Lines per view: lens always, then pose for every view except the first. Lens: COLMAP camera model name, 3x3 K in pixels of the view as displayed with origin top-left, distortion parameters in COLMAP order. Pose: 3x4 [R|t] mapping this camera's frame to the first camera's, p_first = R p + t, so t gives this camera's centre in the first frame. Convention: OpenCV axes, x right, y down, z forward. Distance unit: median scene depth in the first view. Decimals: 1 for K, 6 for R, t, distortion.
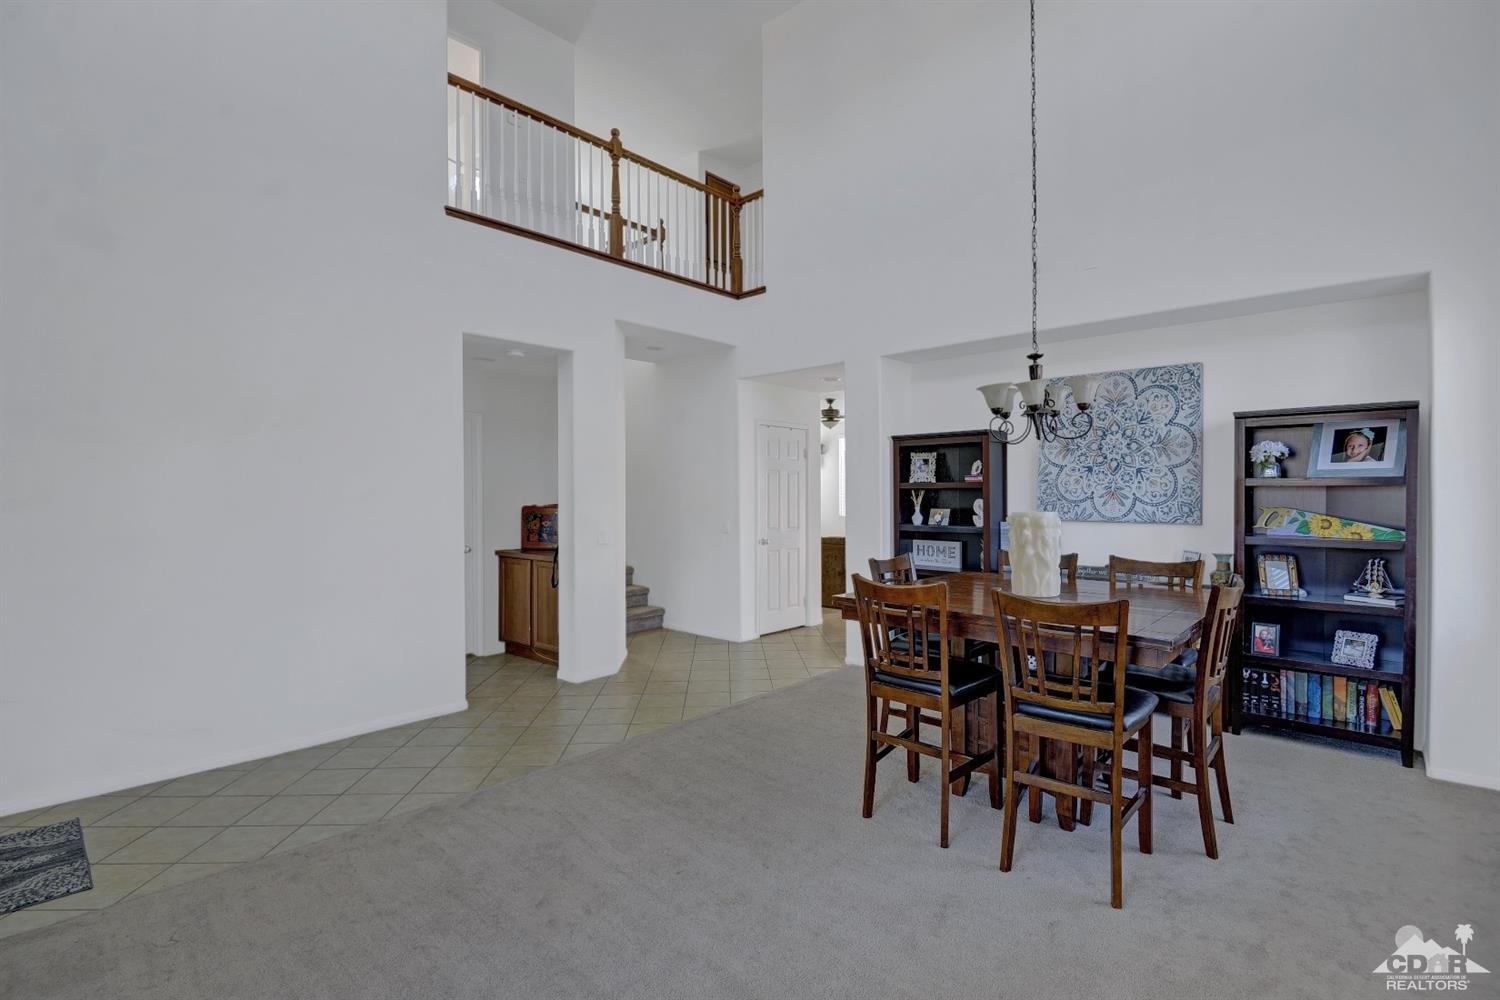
lens RADIAL K [[693.9, 0, 754.5], [0, 693.9, 494.1], [0, 0, 1]] dist [-0.001055, -0.001438]
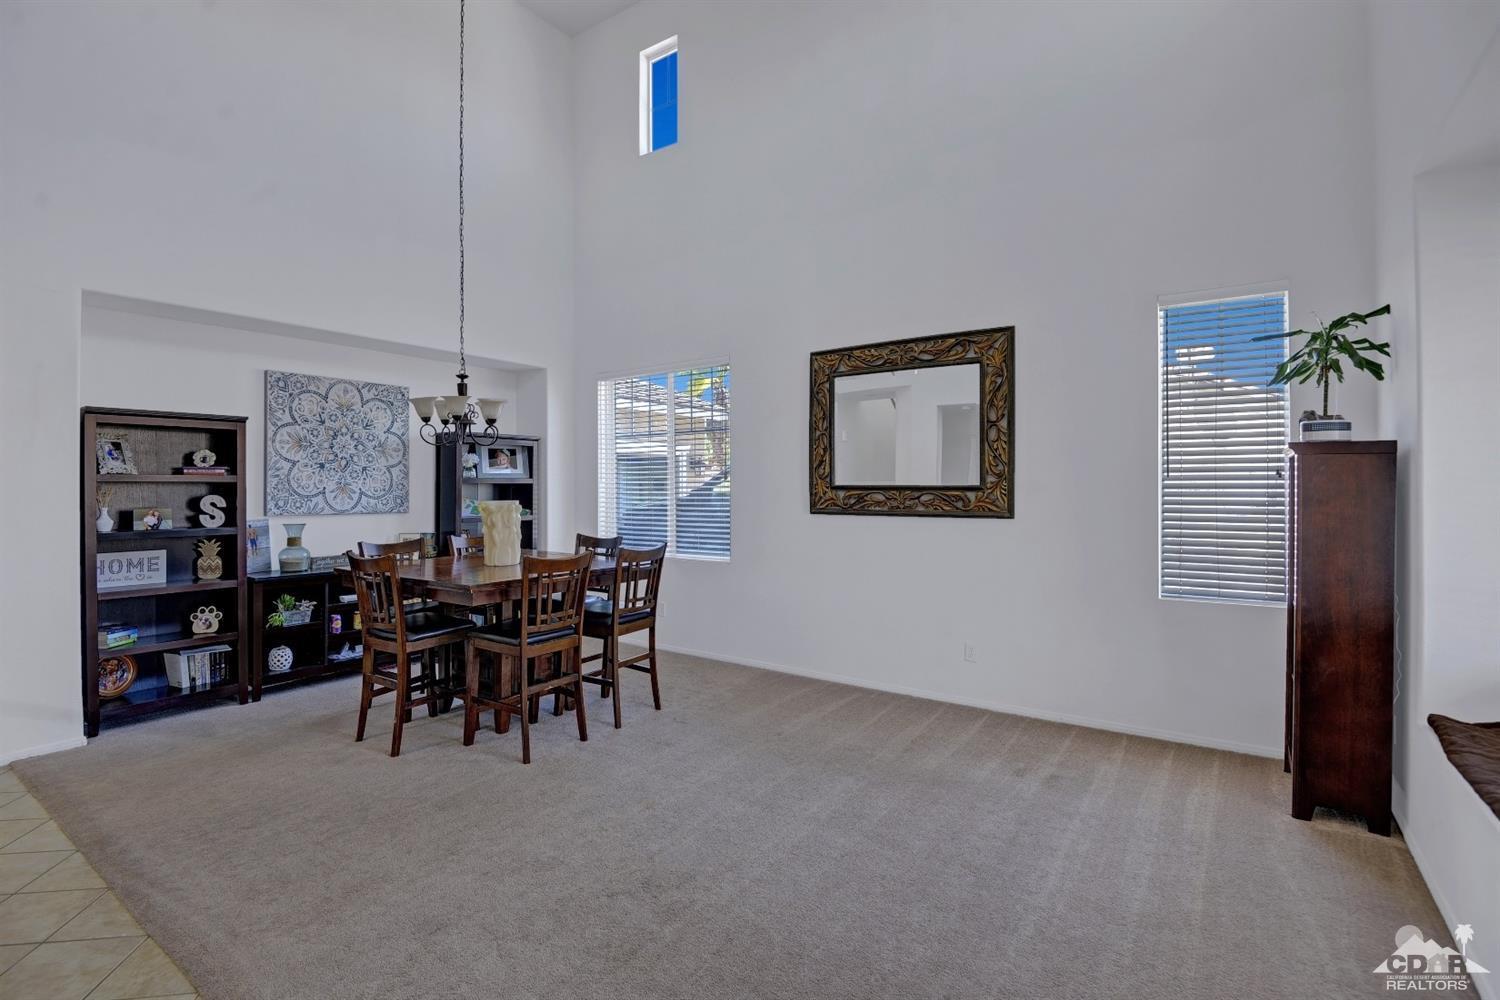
lens RADIAL K [[693.9, 0, 754.6], [0, 693.9, 493.7], [0, 0, 1]] dist [-0.001055, -0.001438]
pose [[-0.134438, -0.006900, 0.990898, -0.690068], [0.005608, 0.999954, 0.007723, 0.002387], [-0.990906, 0.006595, -0.134393, 0.506696]]
